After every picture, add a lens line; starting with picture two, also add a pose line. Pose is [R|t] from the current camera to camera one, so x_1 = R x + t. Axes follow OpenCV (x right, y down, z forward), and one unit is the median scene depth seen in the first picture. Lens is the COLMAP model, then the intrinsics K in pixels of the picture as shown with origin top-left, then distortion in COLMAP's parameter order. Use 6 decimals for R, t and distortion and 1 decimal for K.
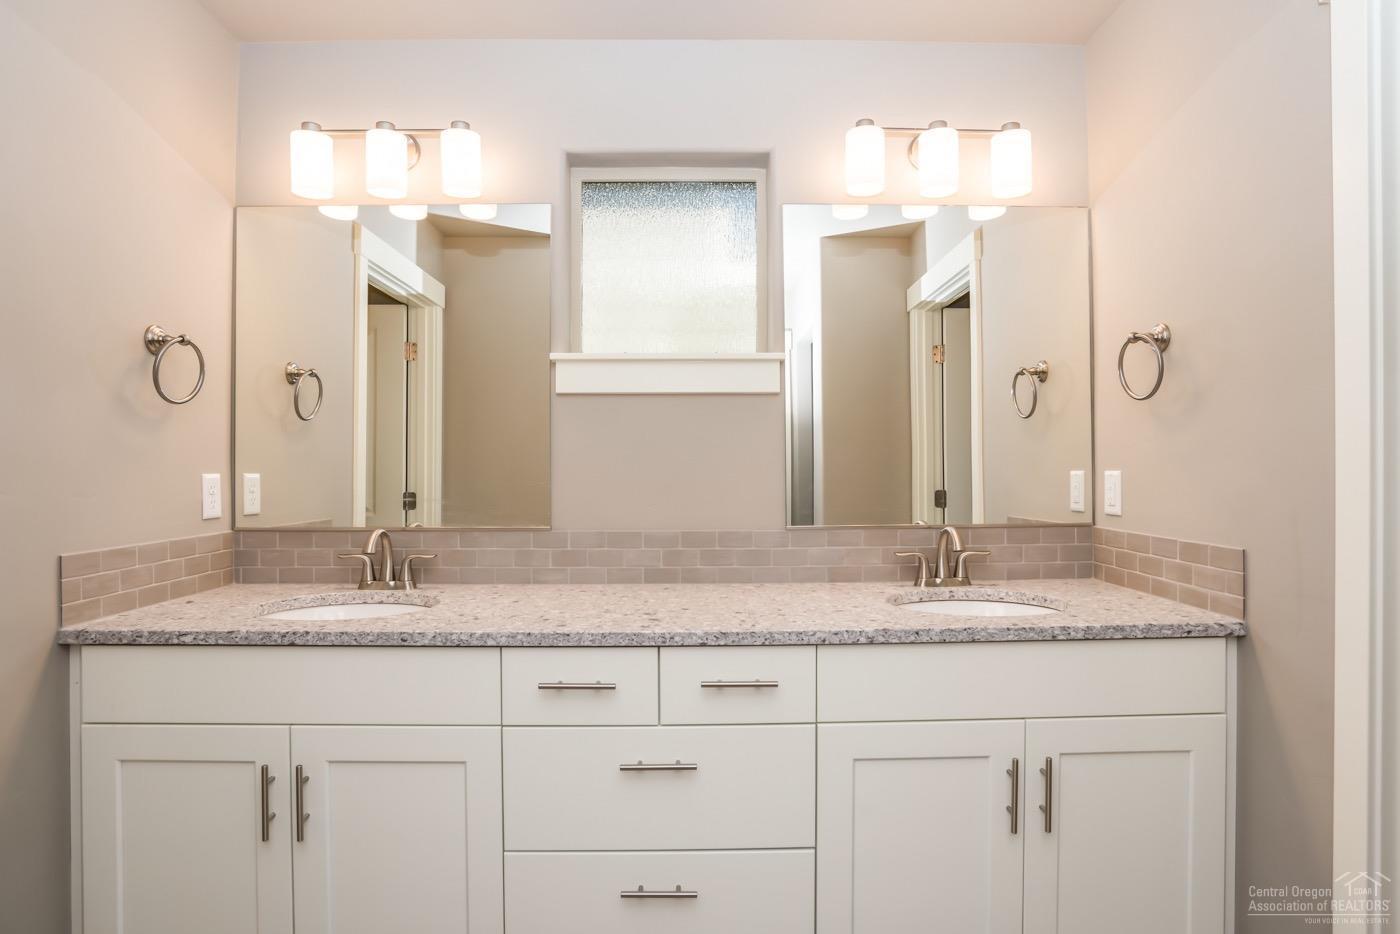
lens RADIAL K [[724.5, 0, 701.1], [0, 724.5, 465.7], [0, 0, 1]] dist [-0.035036, 0.000104]
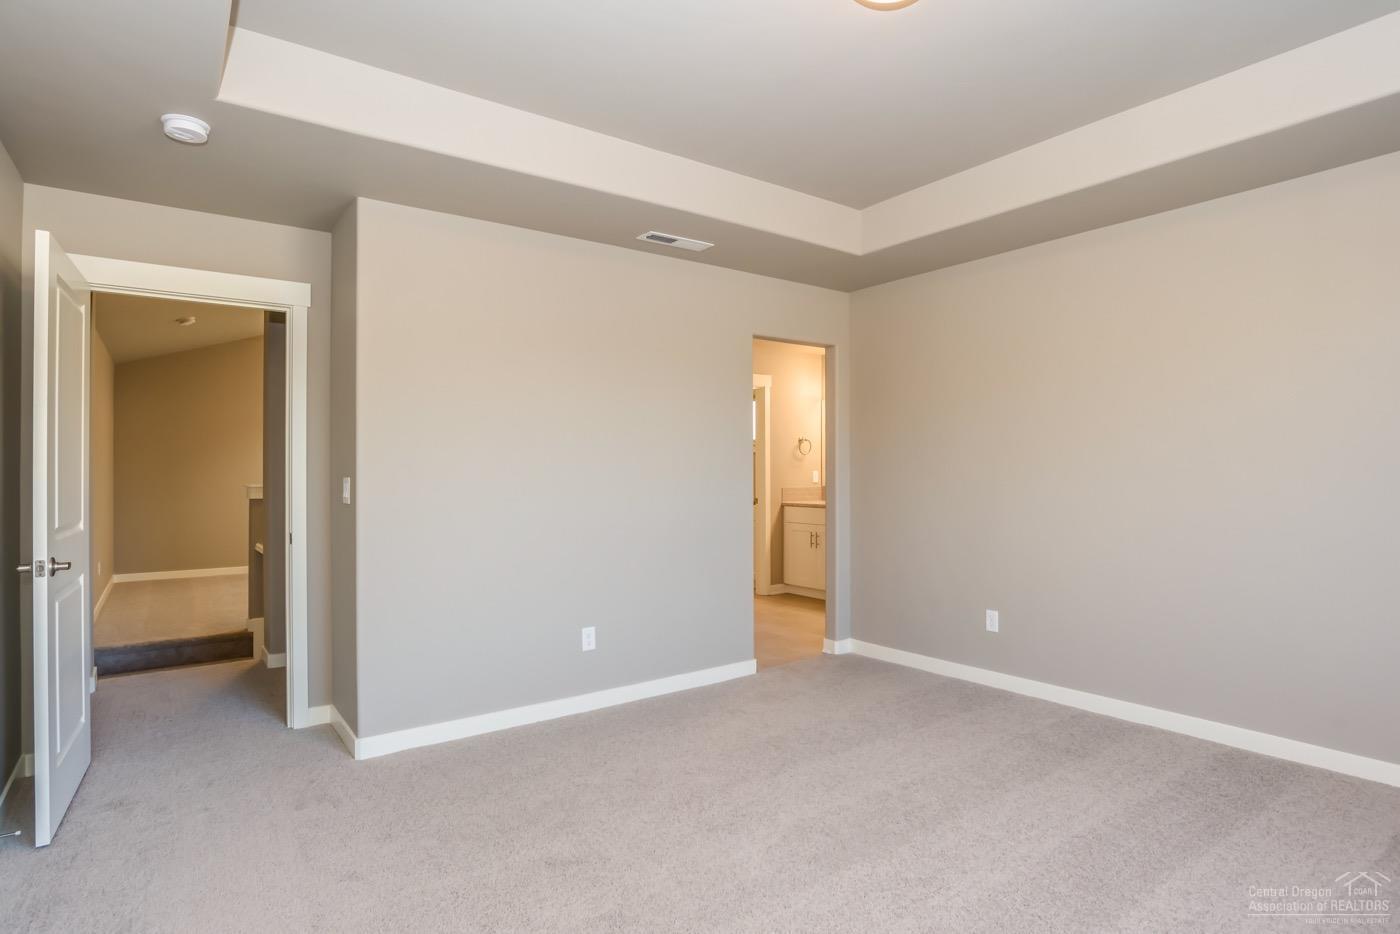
lens RADIAL K [[724.5, 0, 700.2], [0, 724.5, 465.6], [0, 0, 1]] dist [-0.035036, 0.000104]
pose [[0.588609, -0.001997, -0.808416, 2.601924], [0.007192, 0.999970, 0.002766, -0.042172], [0.808386, -0.007443, 0.588606, -2.230161]]
